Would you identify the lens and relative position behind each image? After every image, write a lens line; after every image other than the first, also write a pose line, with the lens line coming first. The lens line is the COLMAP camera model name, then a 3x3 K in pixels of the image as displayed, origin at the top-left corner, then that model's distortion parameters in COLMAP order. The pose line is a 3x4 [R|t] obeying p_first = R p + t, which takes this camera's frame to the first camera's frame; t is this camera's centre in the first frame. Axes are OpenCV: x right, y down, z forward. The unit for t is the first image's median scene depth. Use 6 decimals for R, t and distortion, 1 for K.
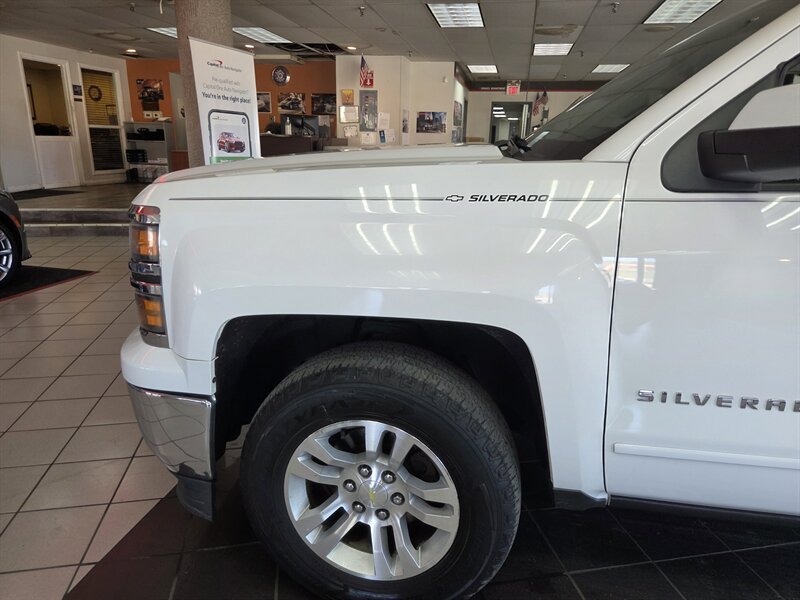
lens RADIAL K [[534.7, 0, 406.7], [0, 534.7, 302.8], [0, 0, 1]] dist [0.061054, -0.052466]
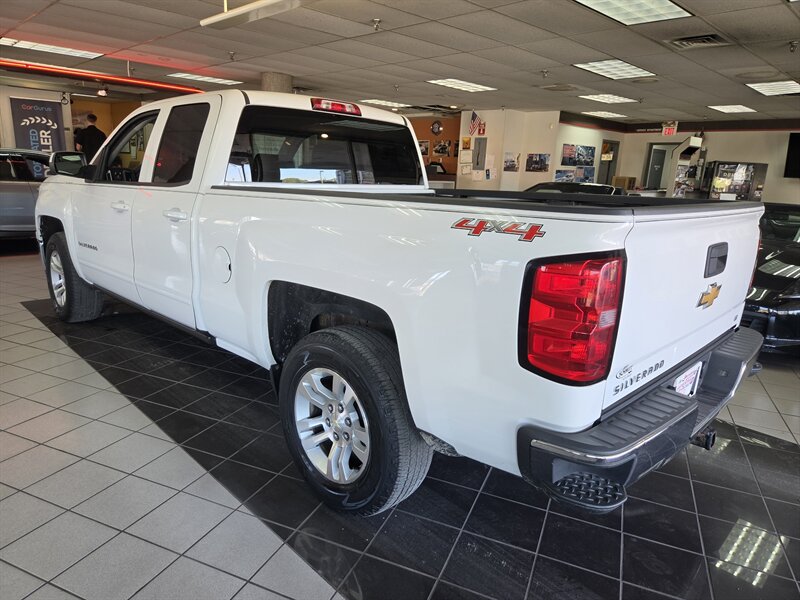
lens RADIAL K [[543.4, 0, 400.3], [0, 543.4, 297.4], [0, 0, 1]] dist [0.065658, -0.056372]
pose [[0.823025, 0.141479, -0.550103, 0.620485], [-0.185009, 0.982441, -0.024126, 0.033556], [0.537031, 0.121631, 0.834748, -0.114334]]
